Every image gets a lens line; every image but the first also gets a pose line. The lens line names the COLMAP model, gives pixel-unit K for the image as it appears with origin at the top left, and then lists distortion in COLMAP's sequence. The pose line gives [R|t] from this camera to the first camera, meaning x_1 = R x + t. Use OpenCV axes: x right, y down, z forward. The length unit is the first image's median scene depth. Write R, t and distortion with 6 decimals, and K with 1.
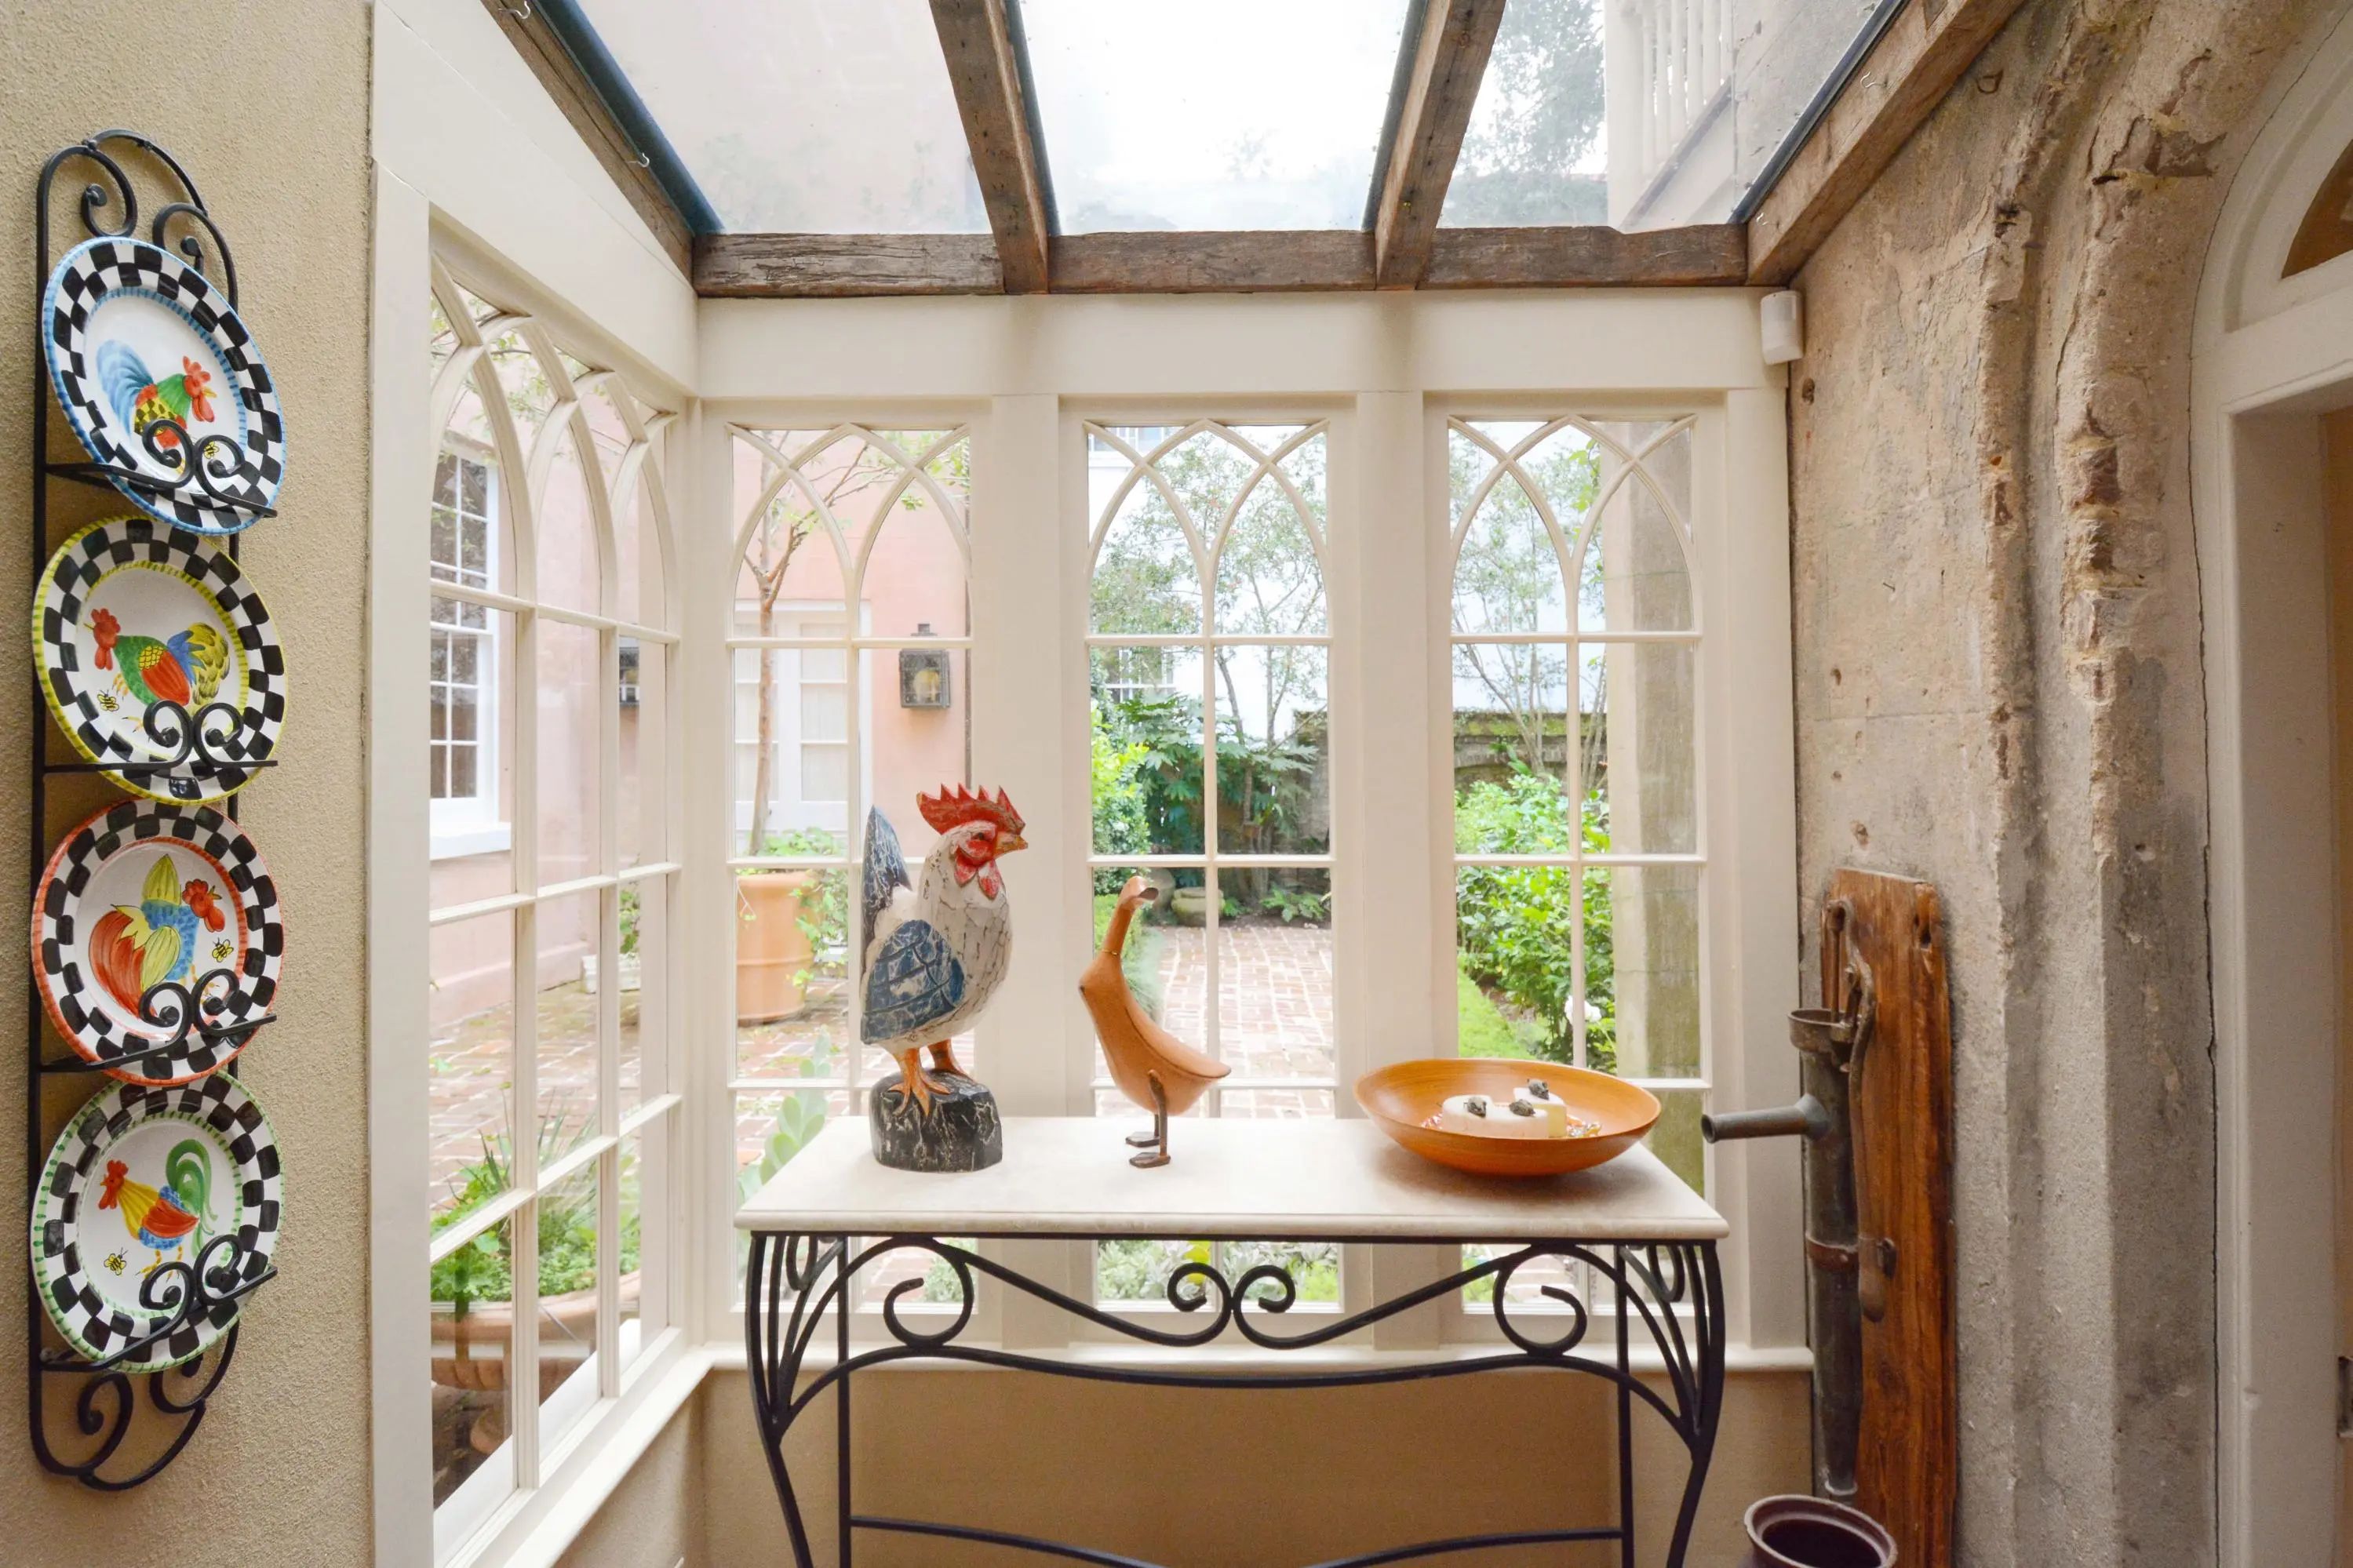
lens RADIAL K [[1208.7, 0, 1176.5], [0, 1208.7, 784.0], [0, 0, 1]] dist [-0.015308, -0.000944]
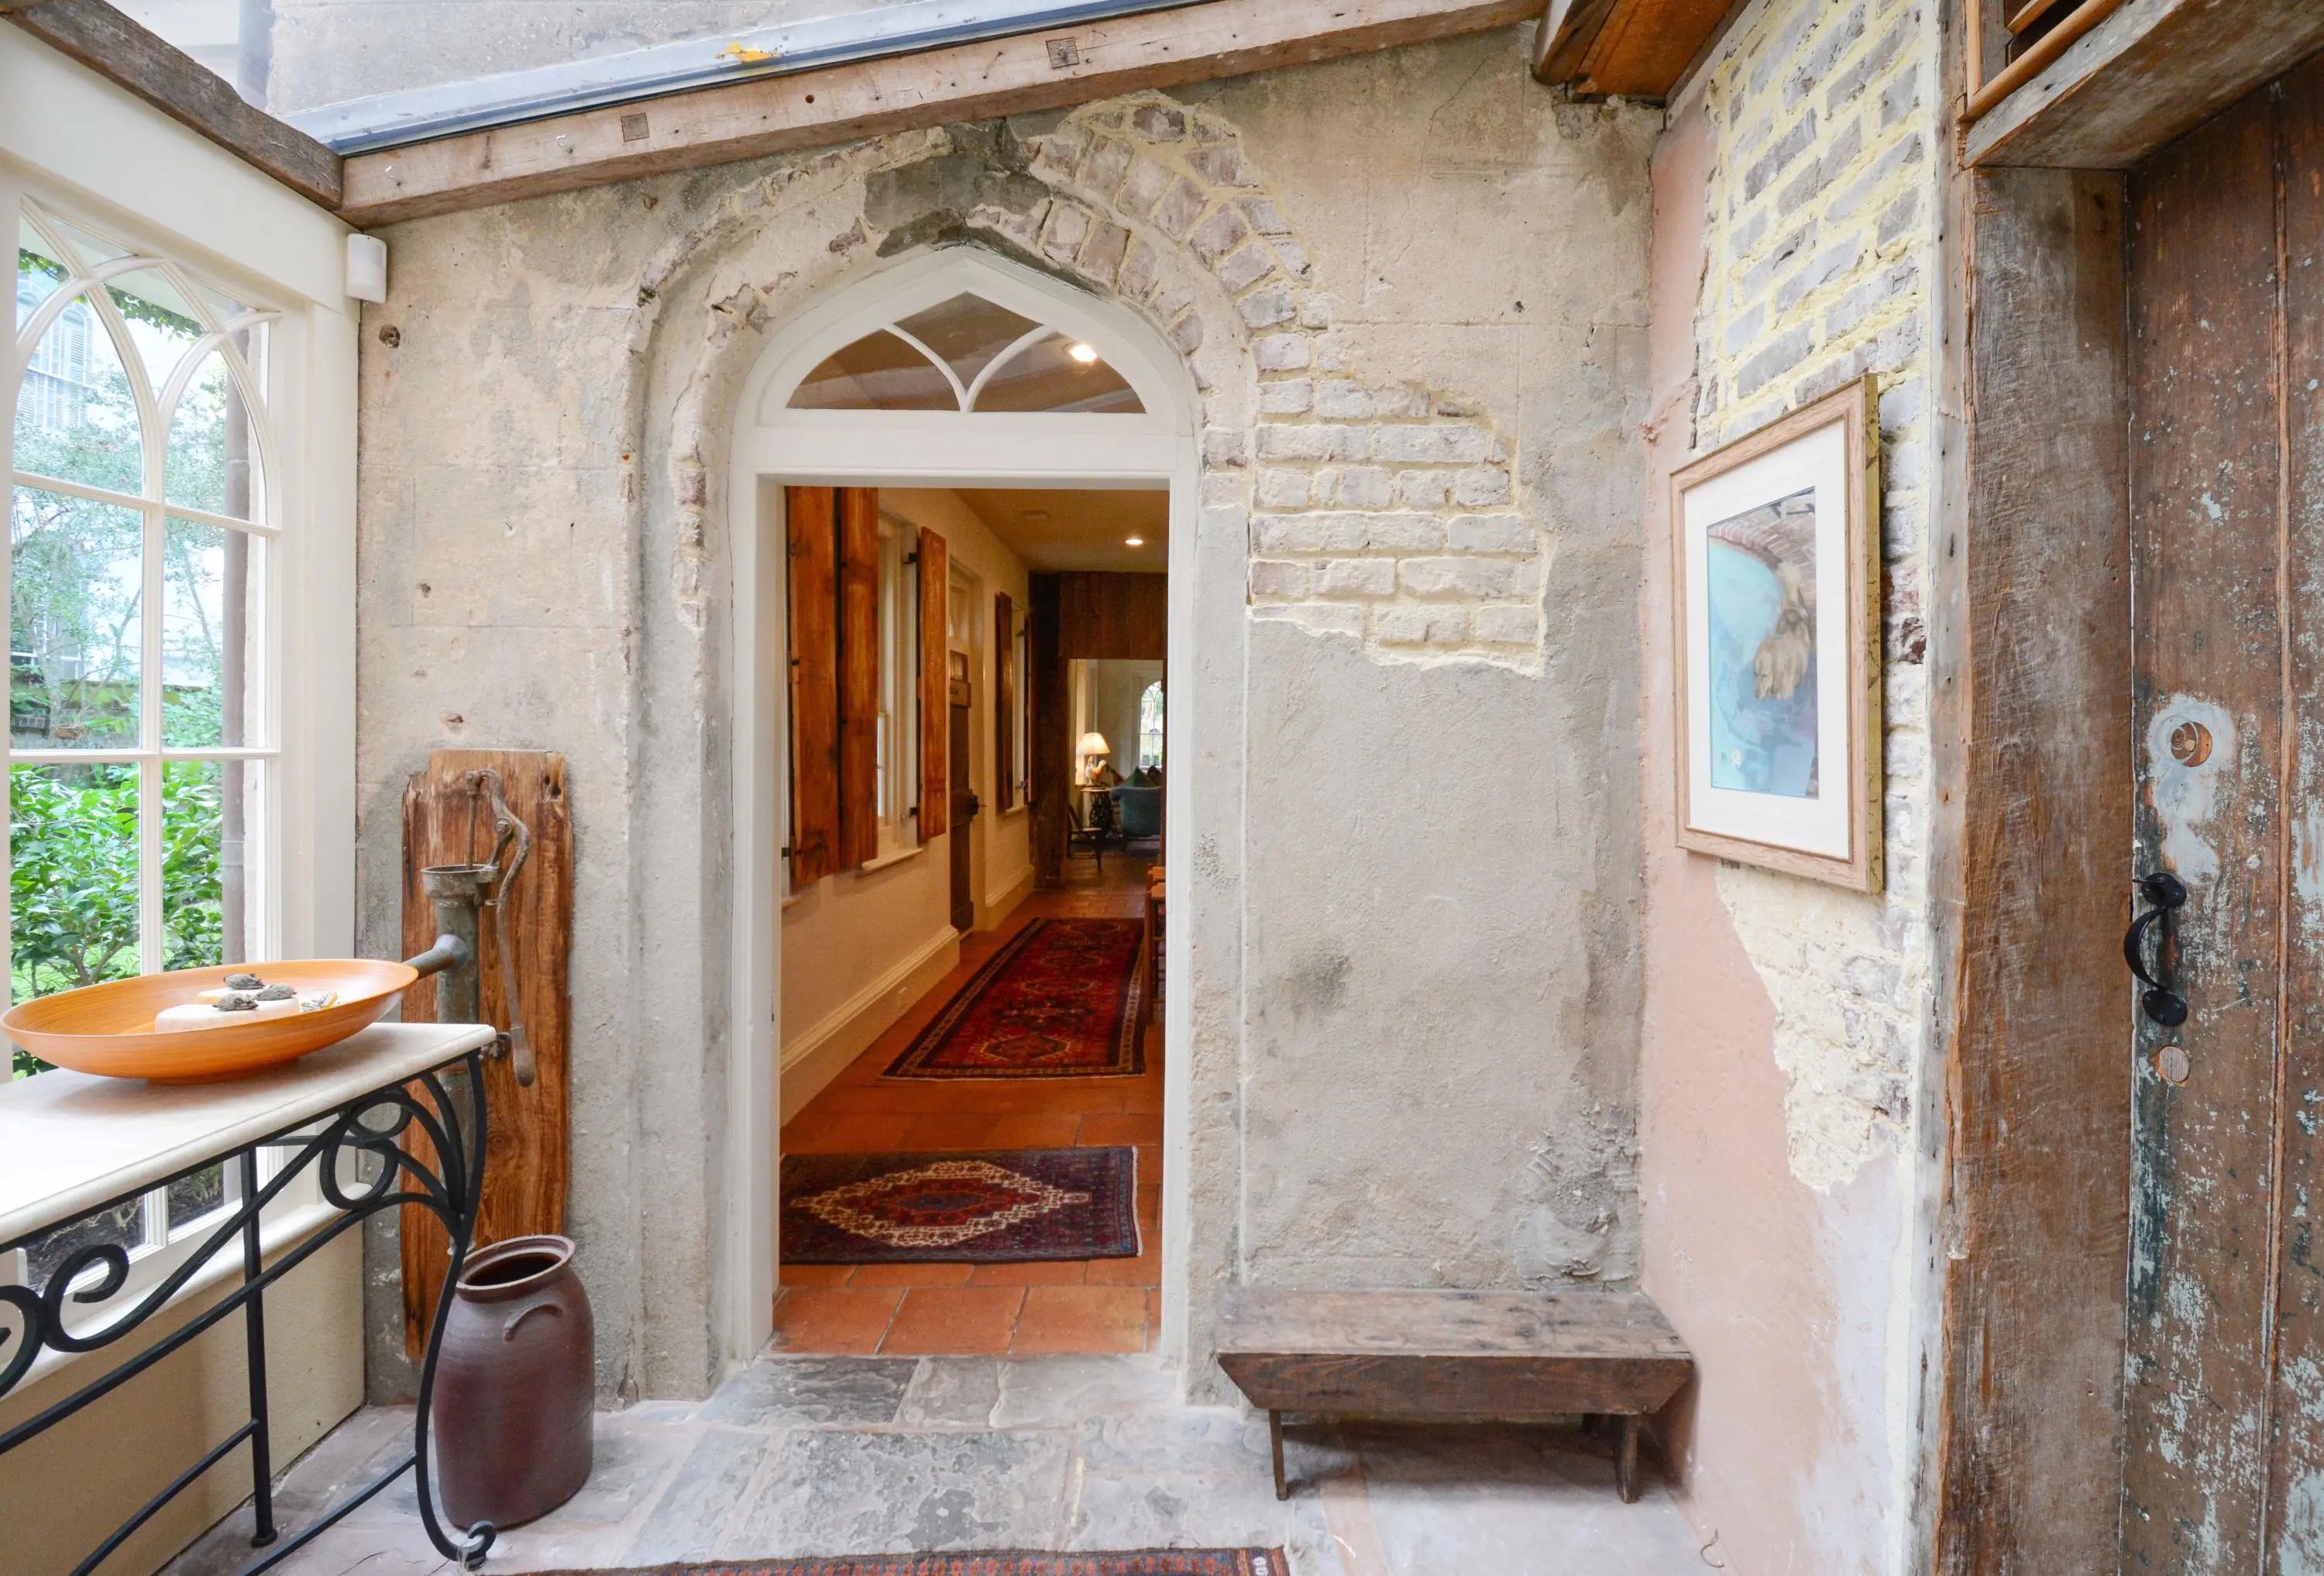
lens RADIAL K [[1003.8, 0, 1162.0], [0, 1003.8, 788.0], [0, 0, 1]] dist [-0.000776, -0.000301]
pose [[0.046339, -0.054513, 0.997437, -0.528561], [0.004642, 0.998511, 0.054356, 0.070827], [-0.998915, 0.002111, 0.046523, 0.280483]]
